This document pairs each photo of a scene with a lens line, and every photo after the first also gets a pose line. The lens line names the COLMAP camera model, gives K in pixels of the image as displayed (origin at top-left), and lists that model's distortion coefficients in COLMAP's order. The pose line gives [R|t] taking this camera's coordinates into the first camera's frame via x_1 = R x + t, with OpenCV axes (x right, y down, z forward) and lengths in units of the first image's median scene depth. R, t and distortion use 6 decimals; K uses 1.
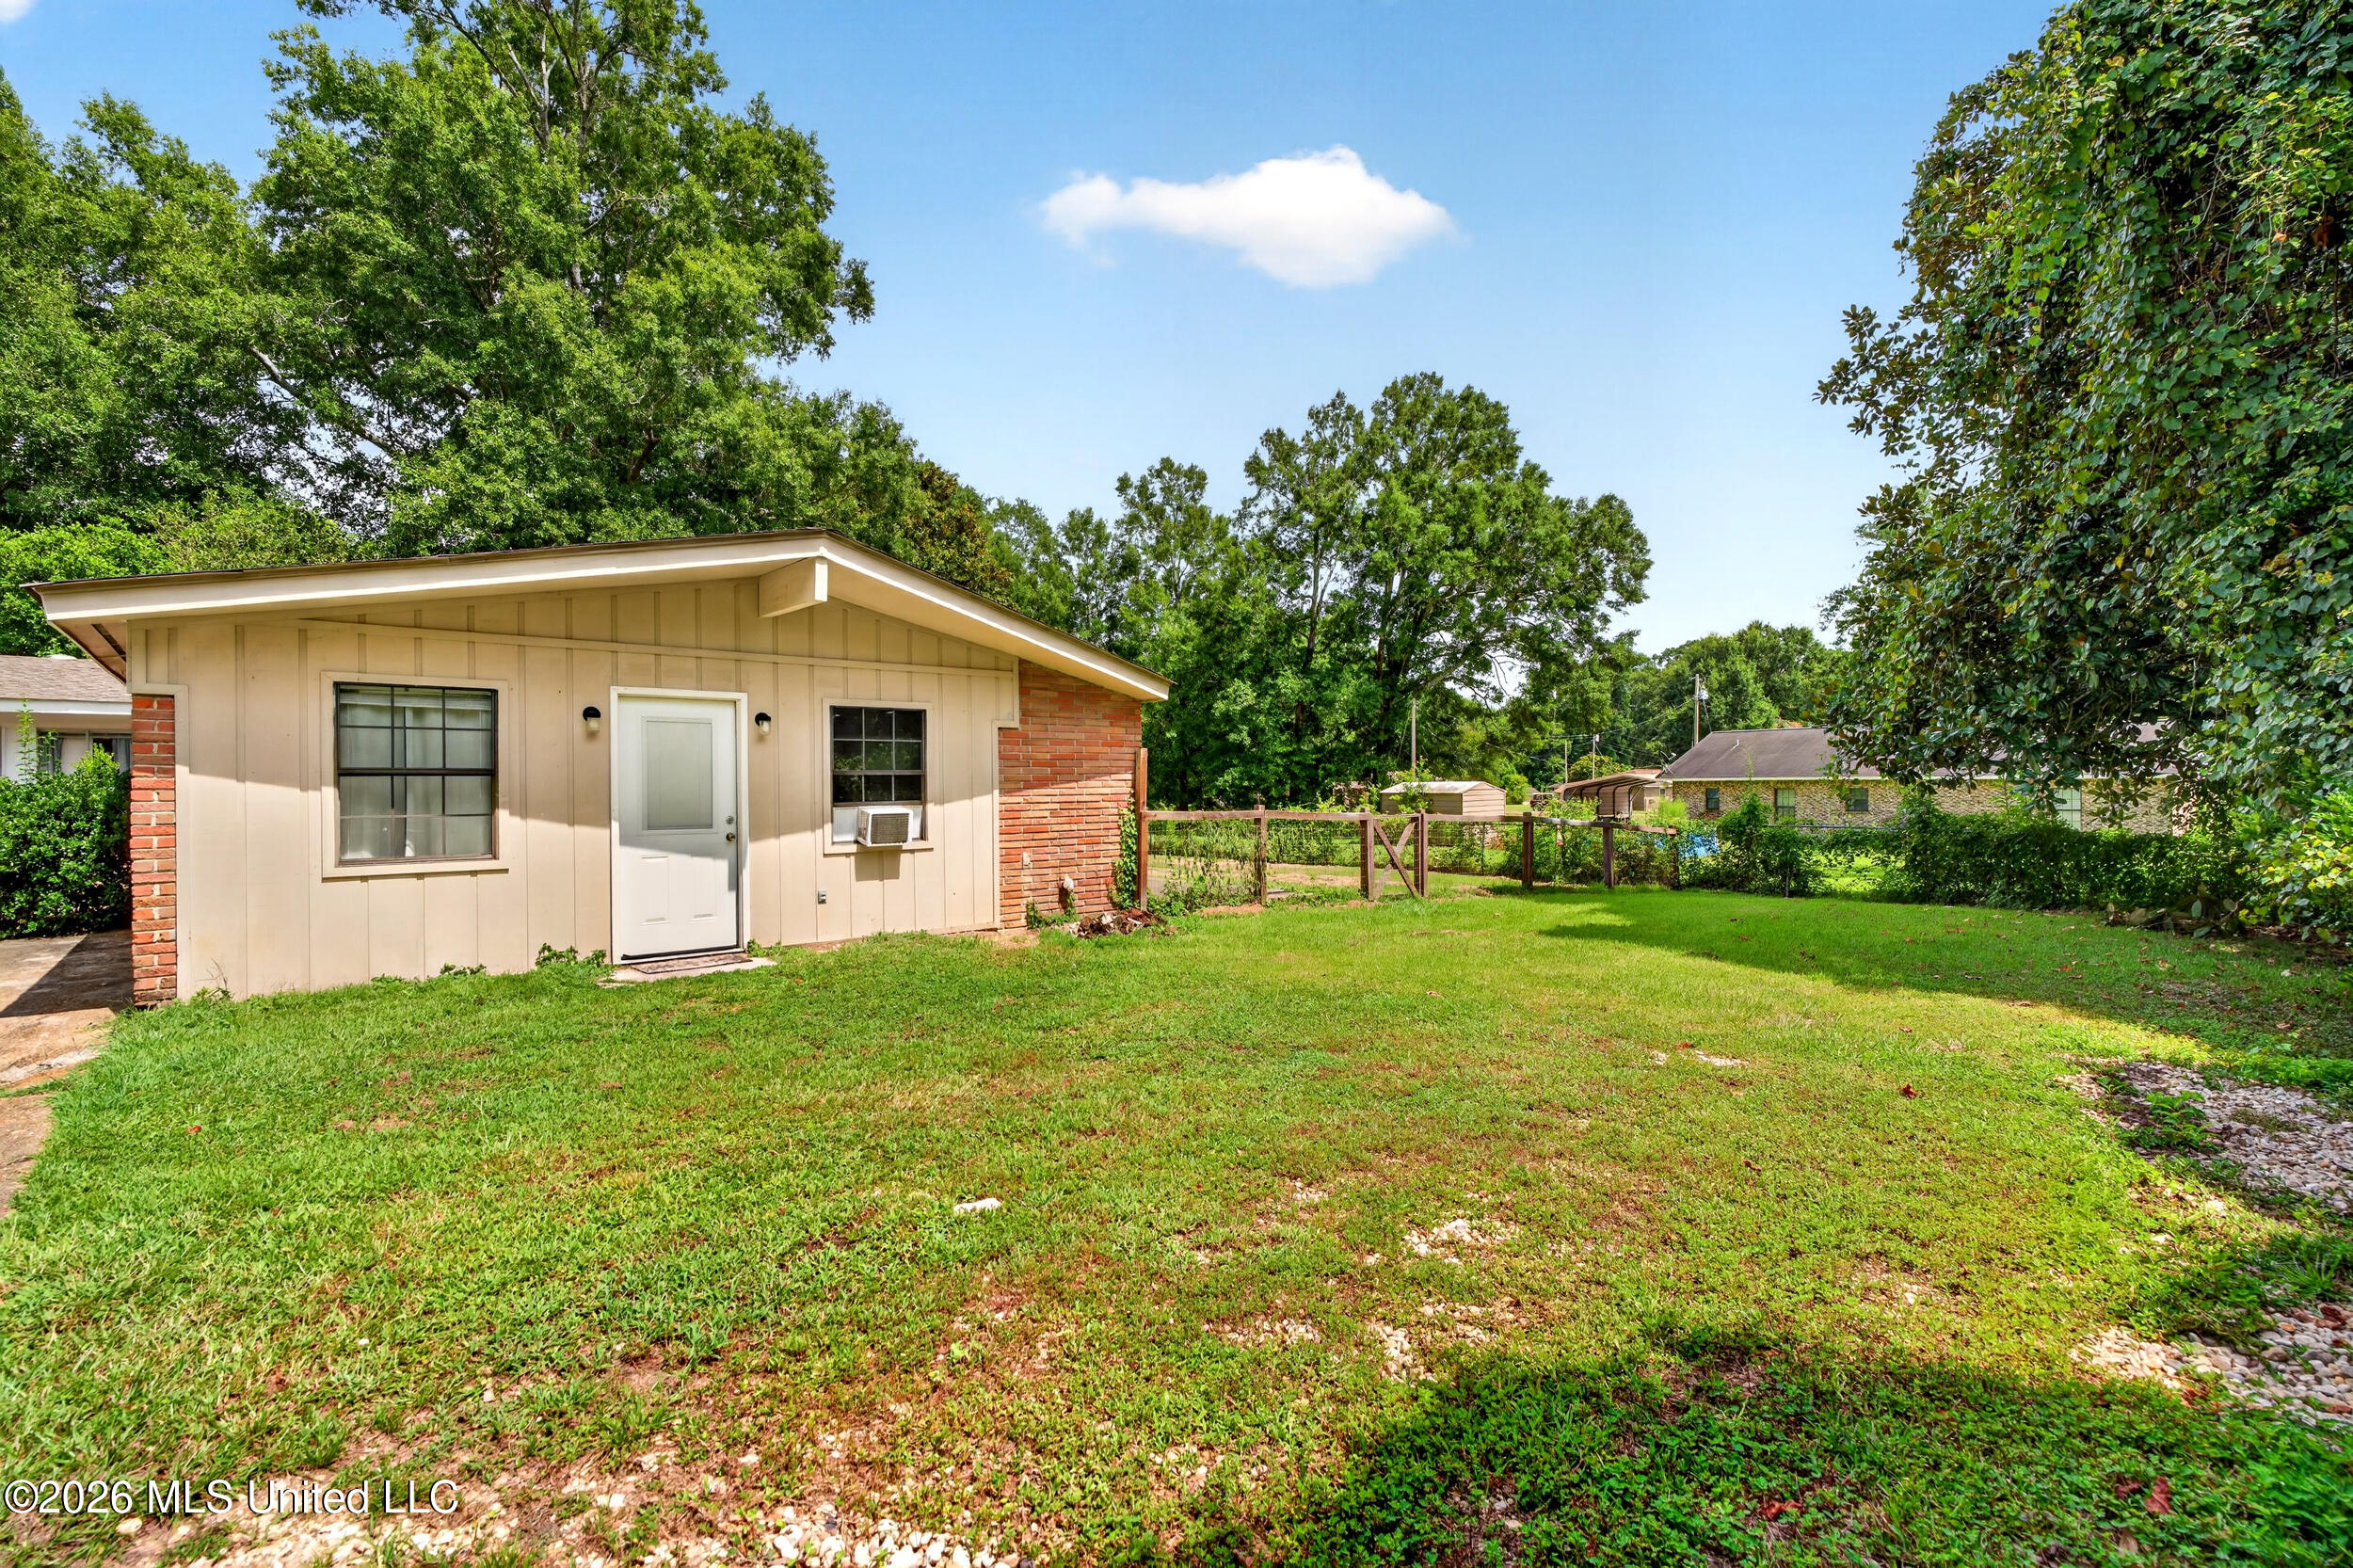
lens RADIAL K [[1044.4, 0, 1176.5], [0, 1044.4, 784.0], [0, 0, 1]] dist [-0.001684, 0.000613]
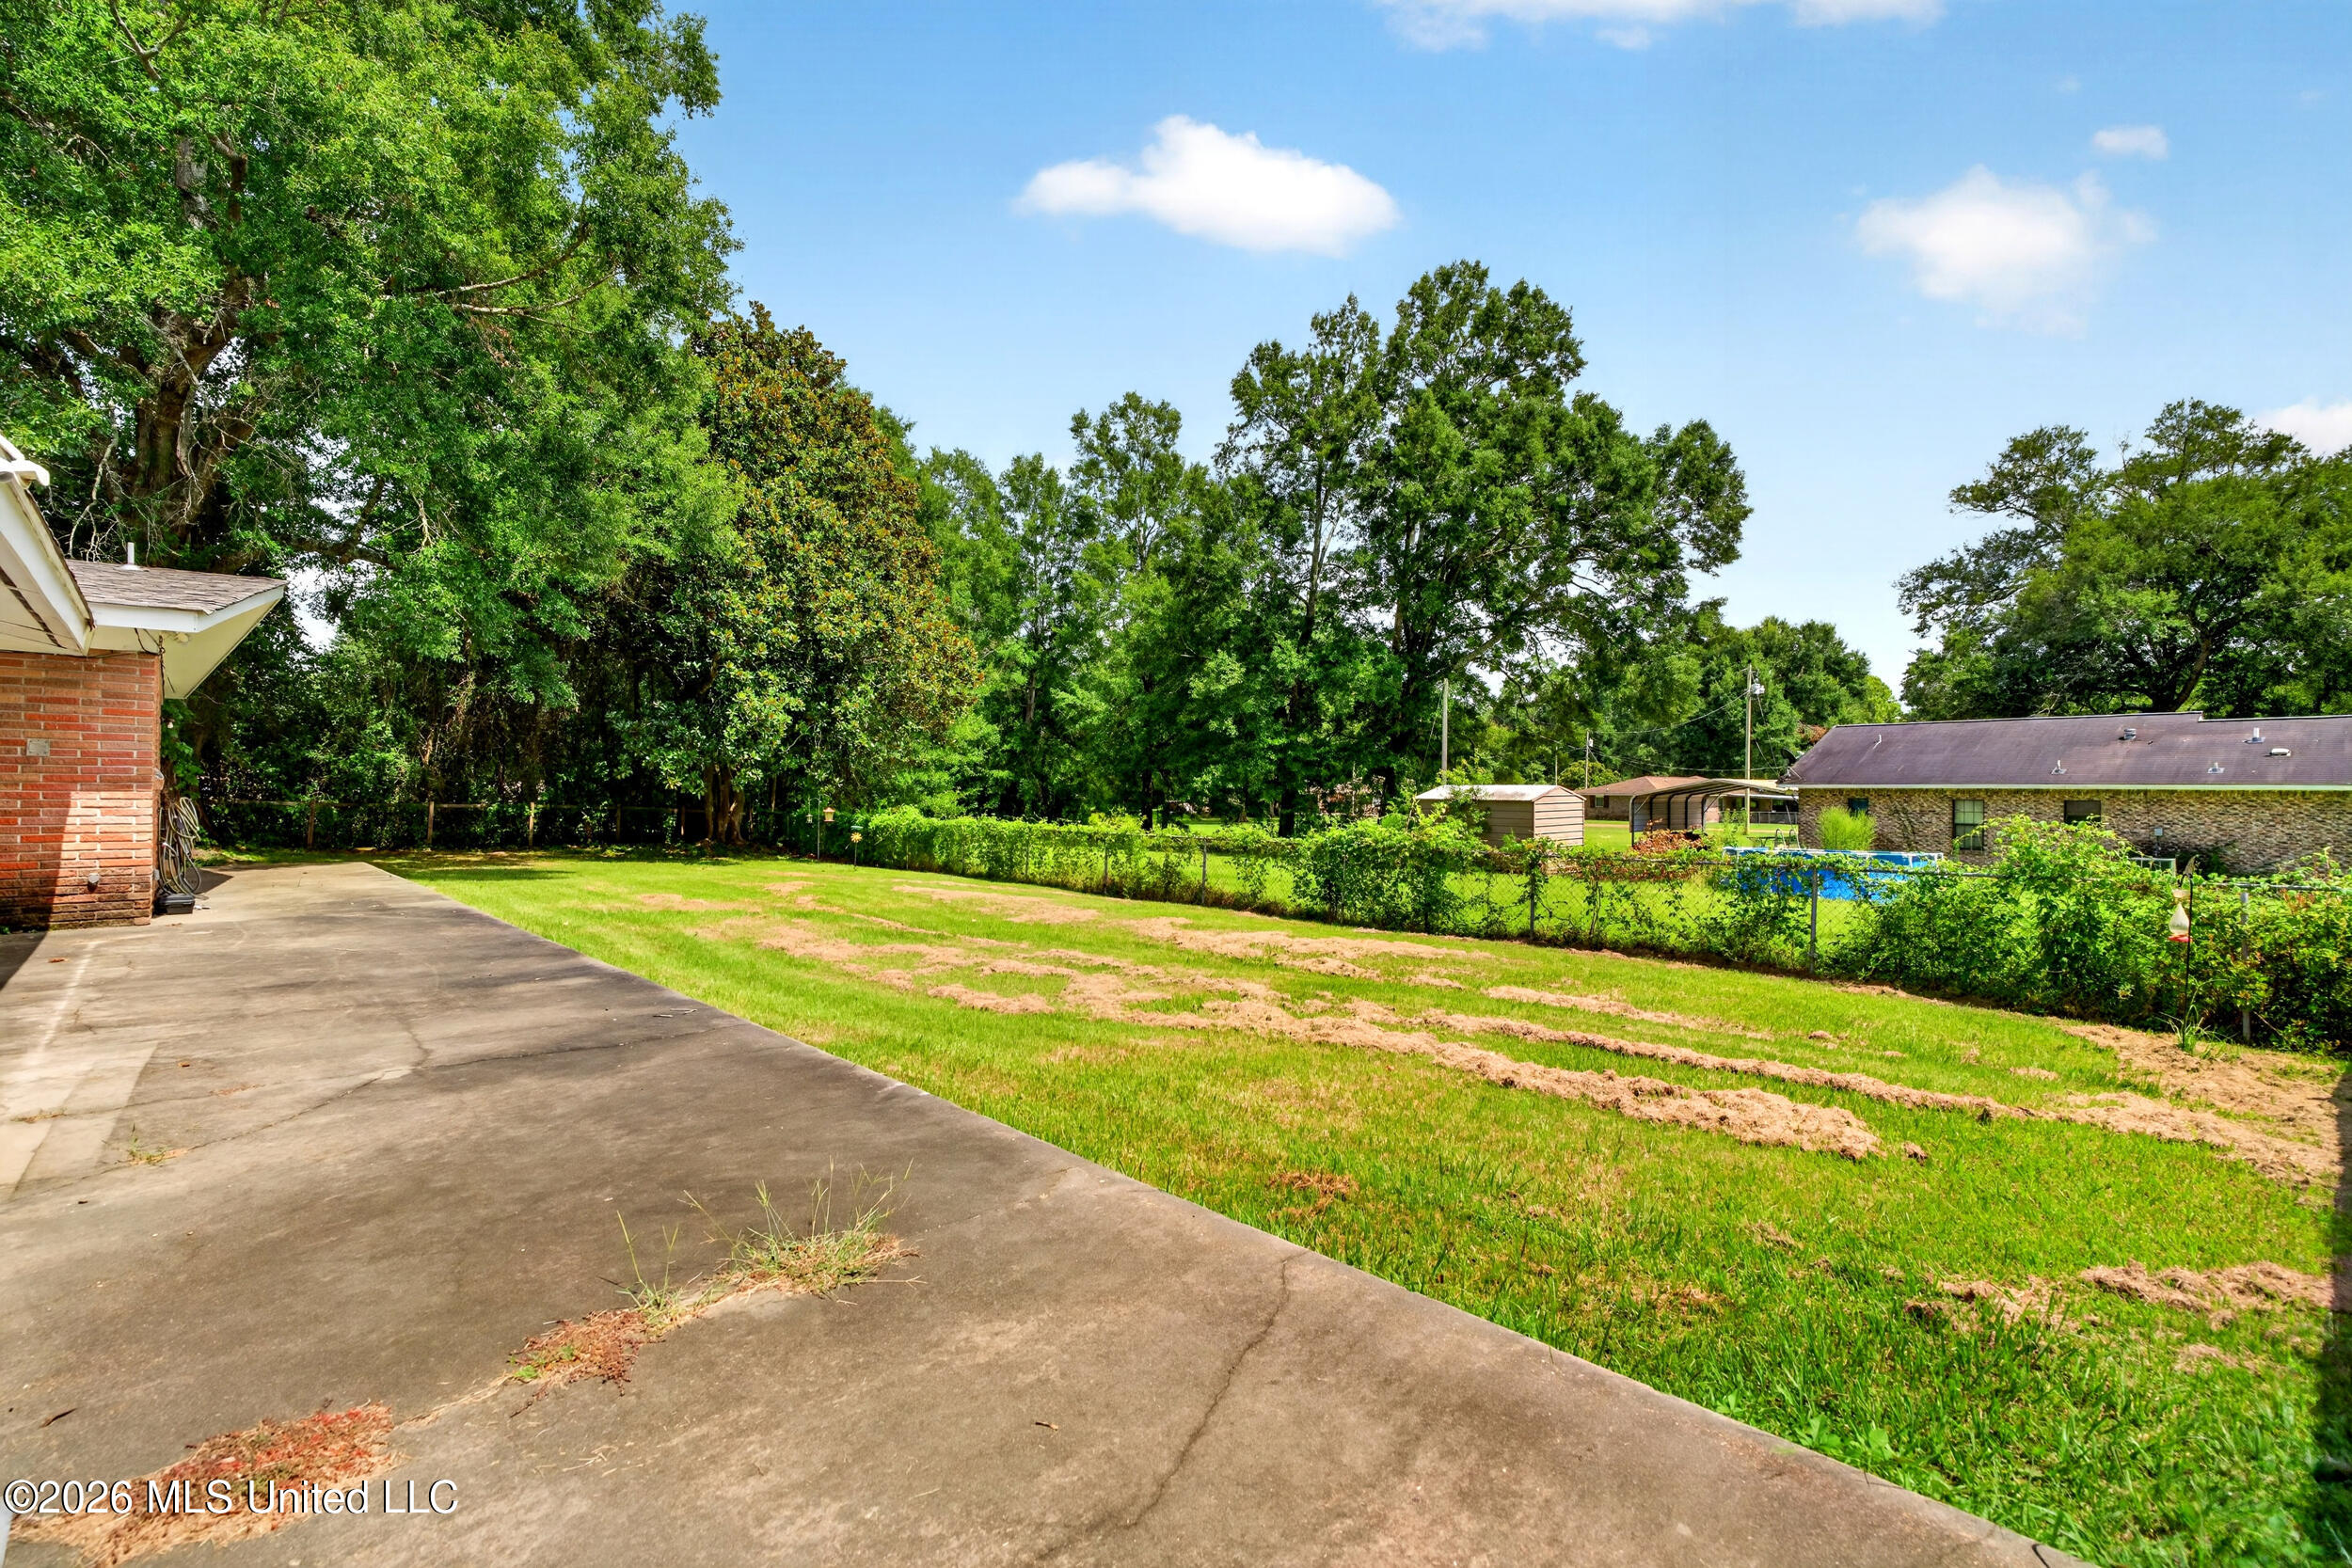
lens RADIAL K [[1046.2, 0, 1176.0], [0, 1046.2, 784.0], [0, 0, 1]] dist [0.000522, -0.000393]
pose [[0.999135, 0.013169, 0.039448, -0.004859], [-0.013016, 0.999907, -0.004134, 0.002736], [-0.039499, 0.003617, 0.999213, 0.239614]]
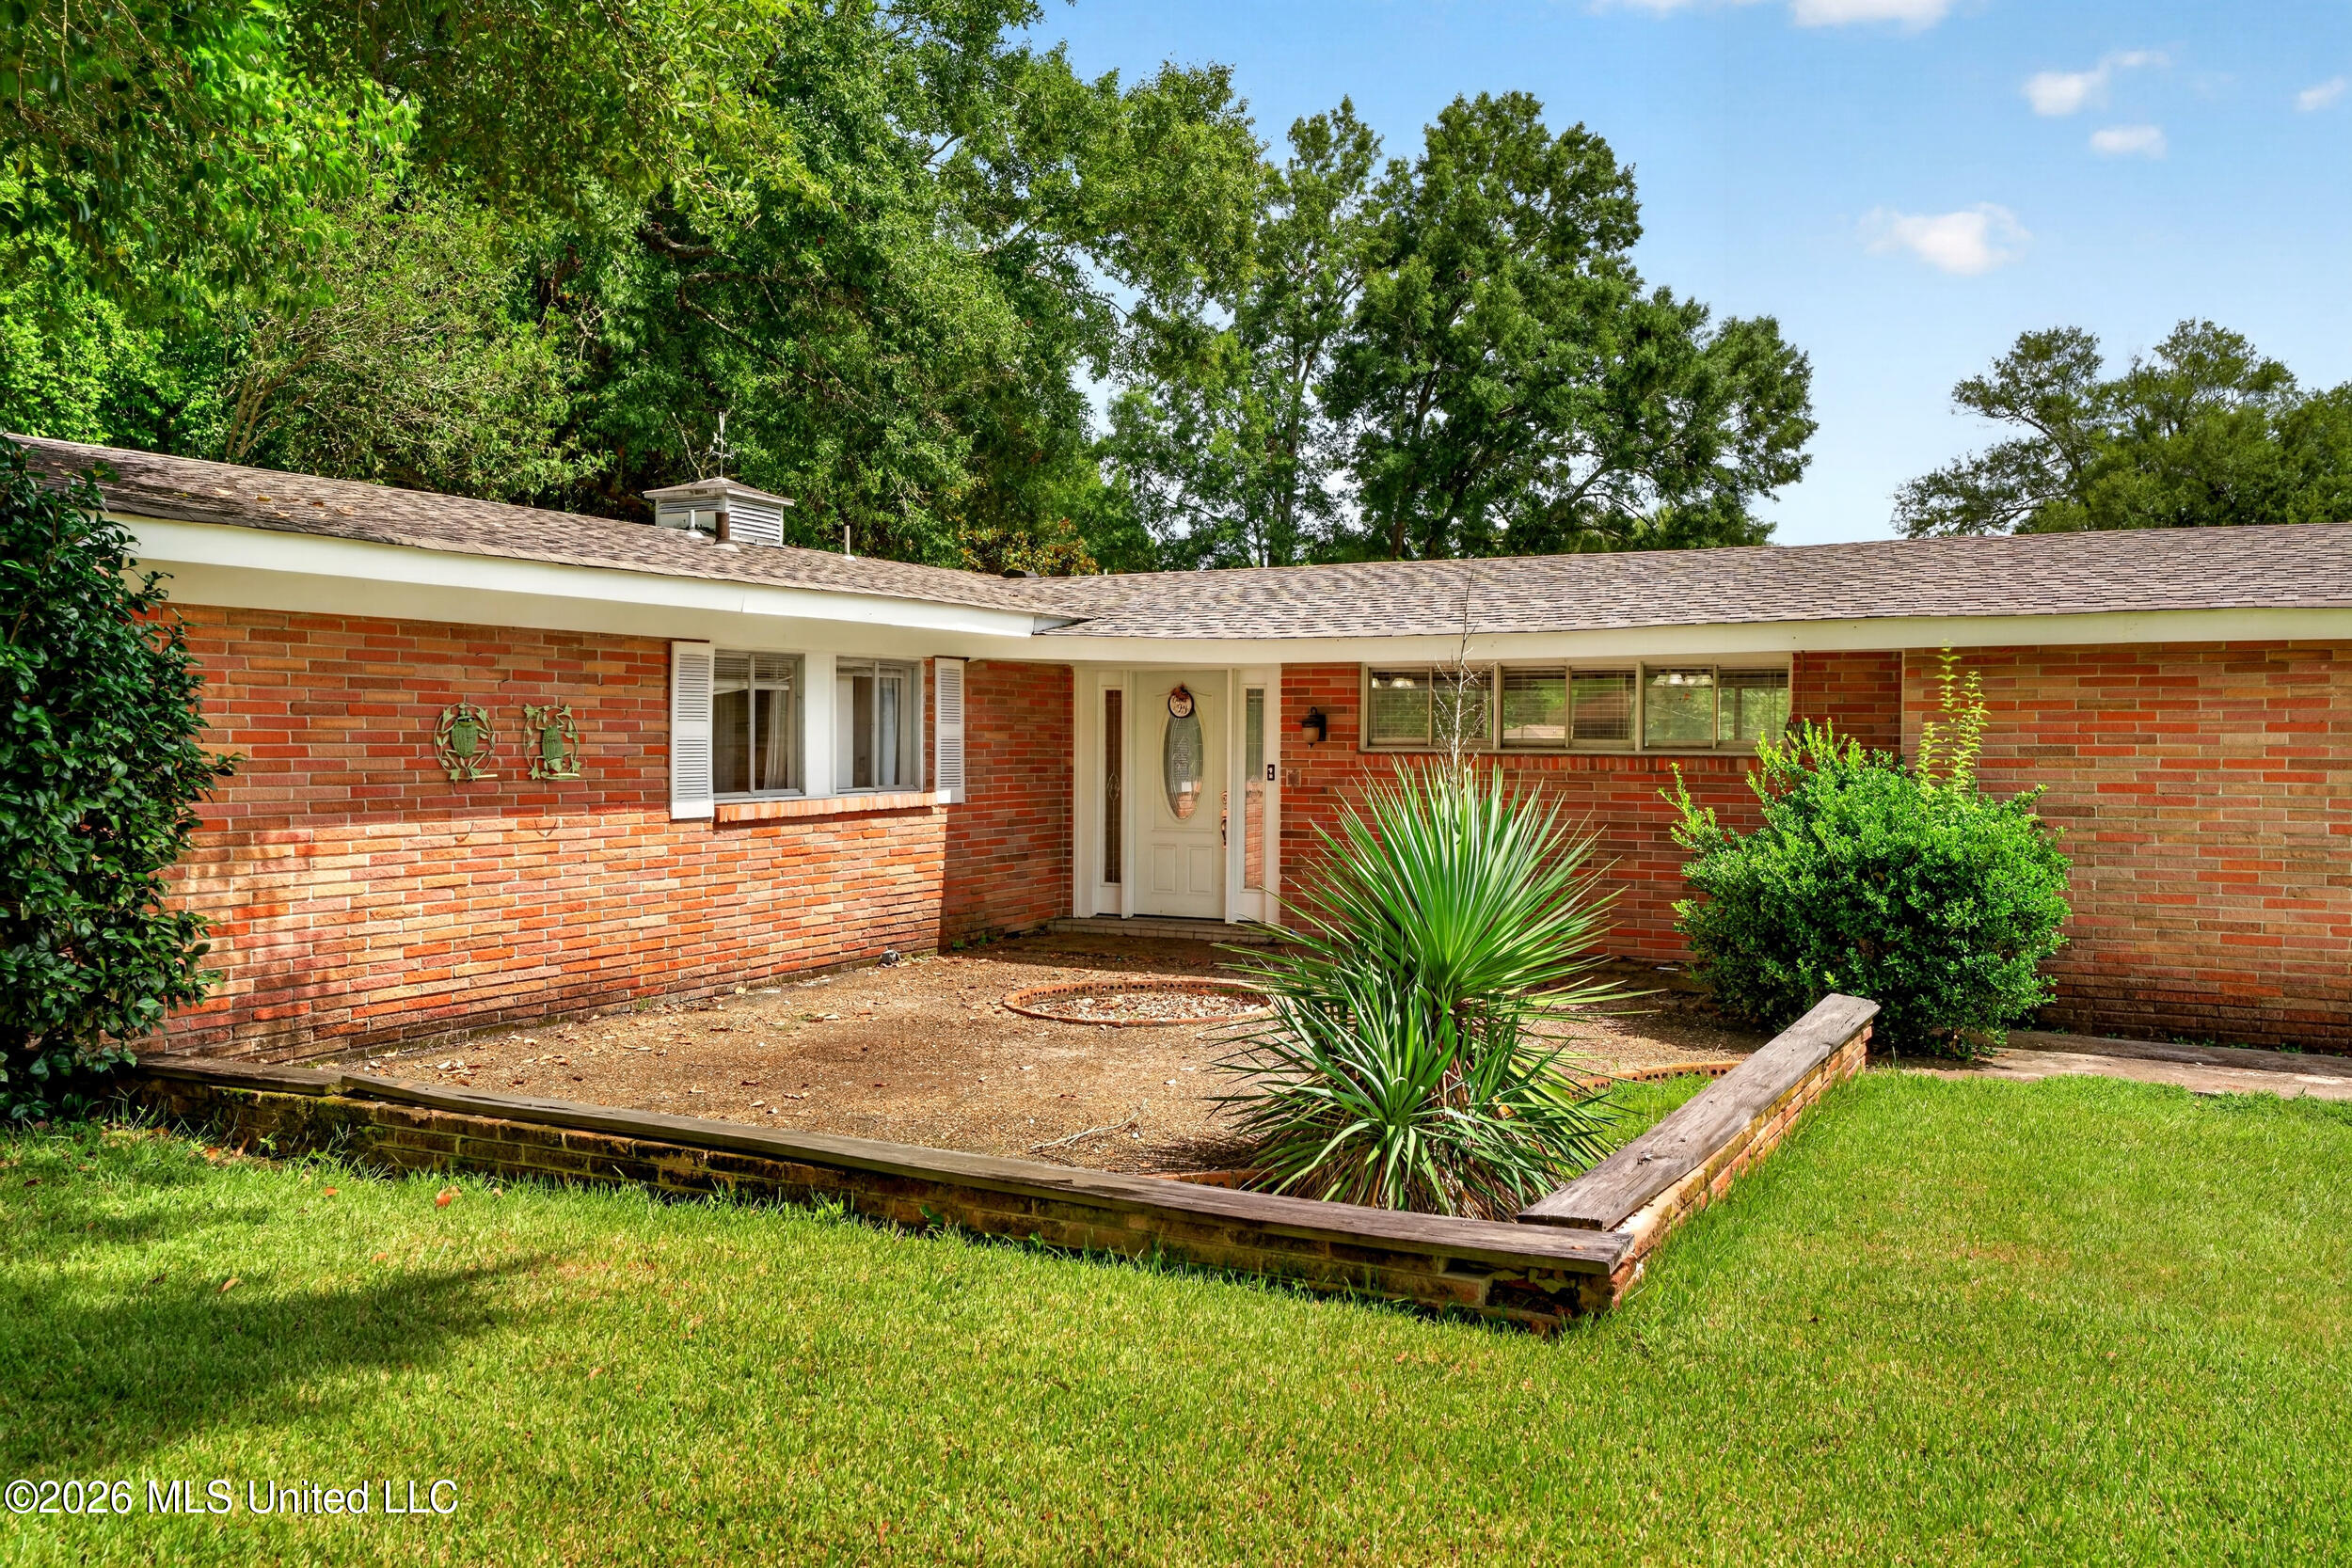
lens RADIAL K [[1862.3, 0, 1172.4], [0, 1862.3, 753.8], [0, 0, 1]] dist [0.007912, 0.001093]
pose [[0.933210, 0.009677, 0.359202, -0.369737], [-0.012853, 0.999897, 0.006455, -0.003464], [-0.359102, -0.010641, 0.933238, 0.029173]]
